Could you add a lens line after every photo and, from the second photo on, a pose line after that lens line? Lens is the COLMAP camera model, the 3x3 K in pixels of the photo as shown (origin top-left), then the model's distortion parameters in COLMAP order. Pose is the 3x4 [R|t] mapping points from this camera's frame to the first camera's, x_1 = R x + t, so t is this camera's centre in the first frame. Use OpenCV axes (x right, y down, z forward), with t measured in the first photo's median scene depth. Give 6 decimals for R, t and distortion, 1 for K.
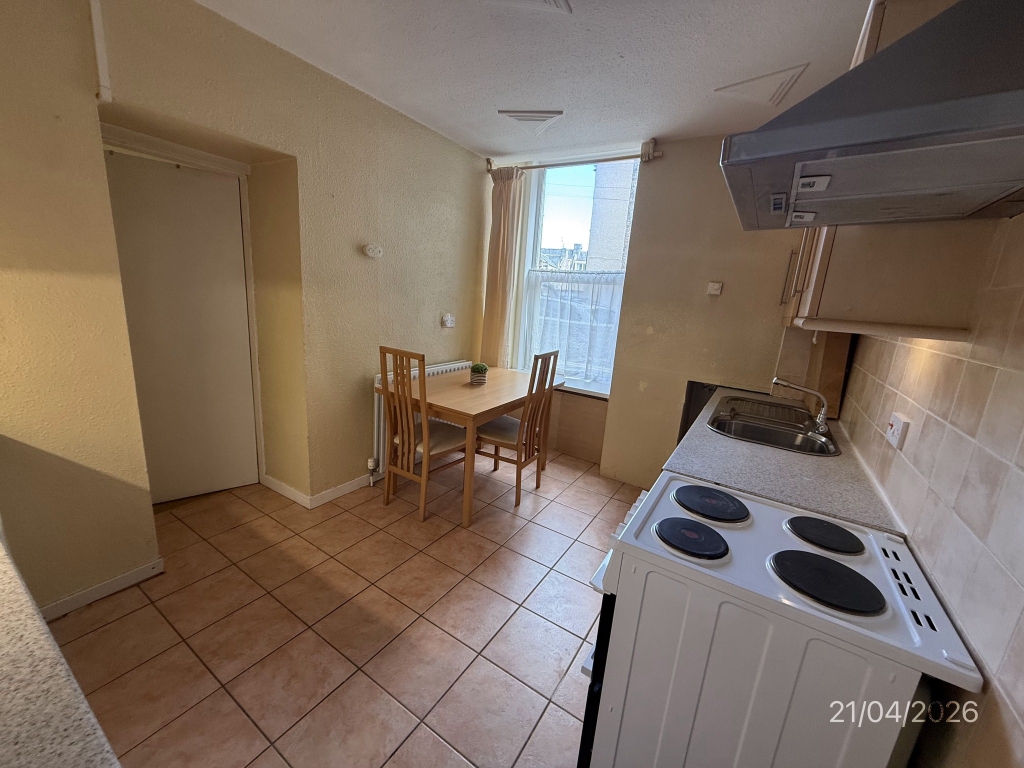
lens RADIAL K [[405.0, 0, 509.1], [0, 405.0, 384.1], [0, 0, 1]] dist [0.000239, 0.000071]
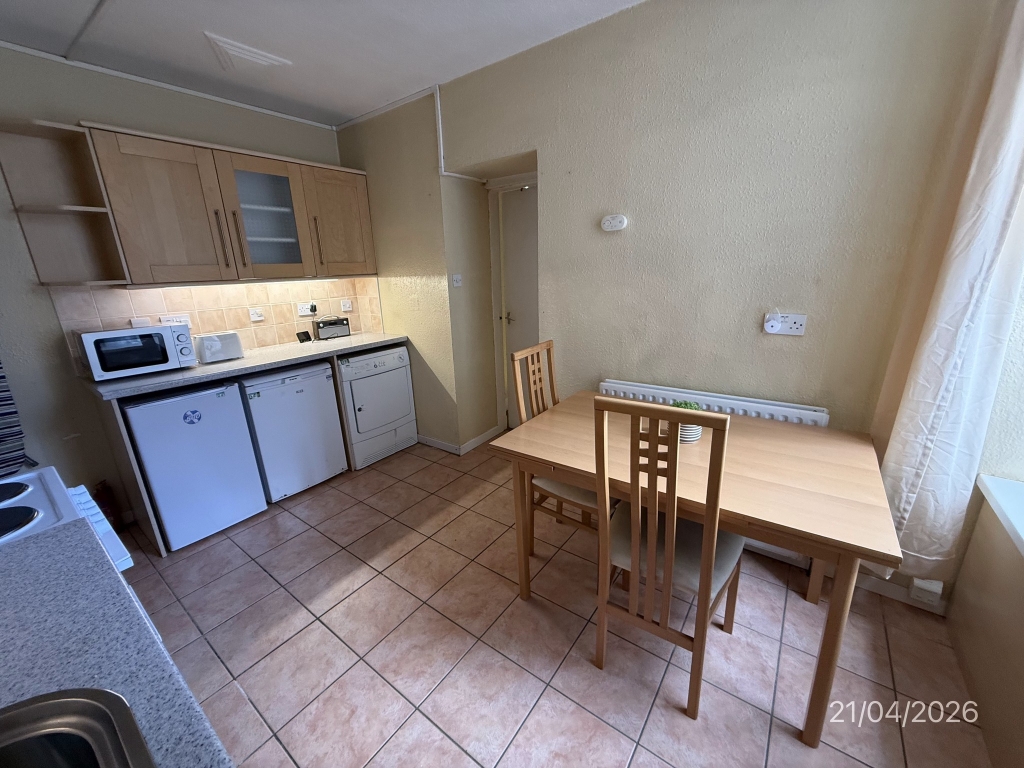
lens RADIAL K [[405.0, 0, 510.8], [0, 405.0, 382.8], [0, 0, 1]] dist [0.000239, 0.000071]
pose [[-0.073948, 0.210616, -0.974768, 0.636858], [-0.187831, 0.957009, 0.221028, -0.210497], [0.979414, 0.199436, -0.031209, 1.117898]]
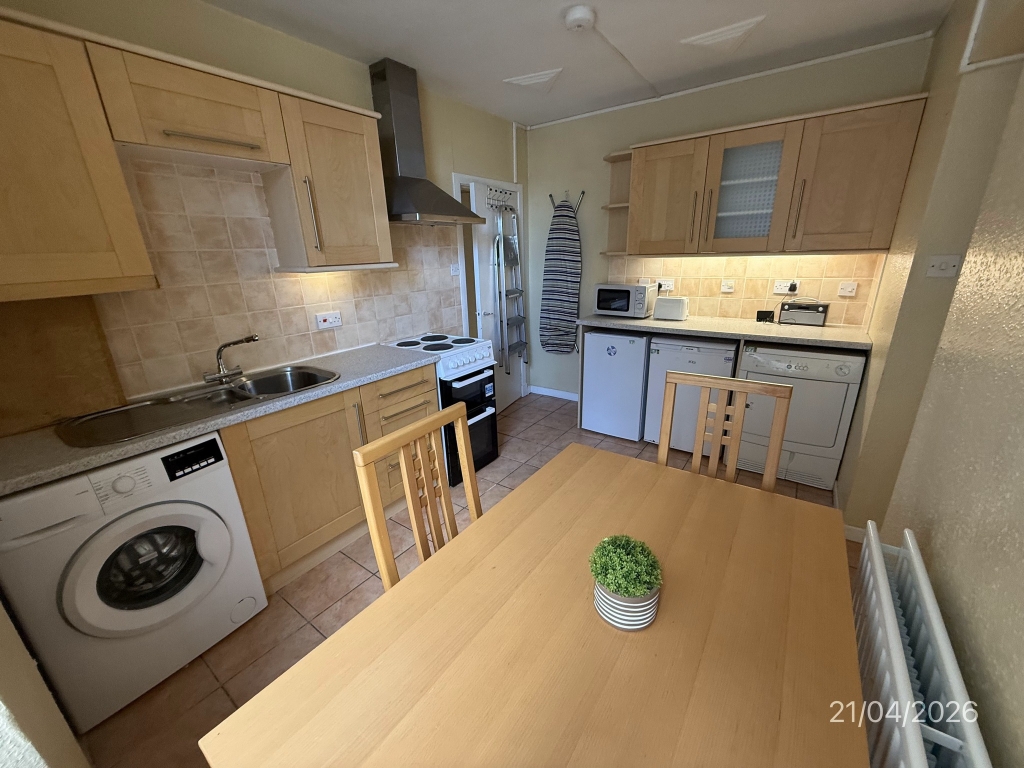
lens RADIAL K [[405.0, 0, 509.9], [0, 405.0, 384.2], [0, 0, 1]] dist [0.000239, 0.000071]
pose [[-0.997411, -0.057154, 0.043653, 0.076862], [-0.027008, 0.860236, 0.509180, -0.363339], [-0.066654, 0.506682, -0.859552, 1.601475]]
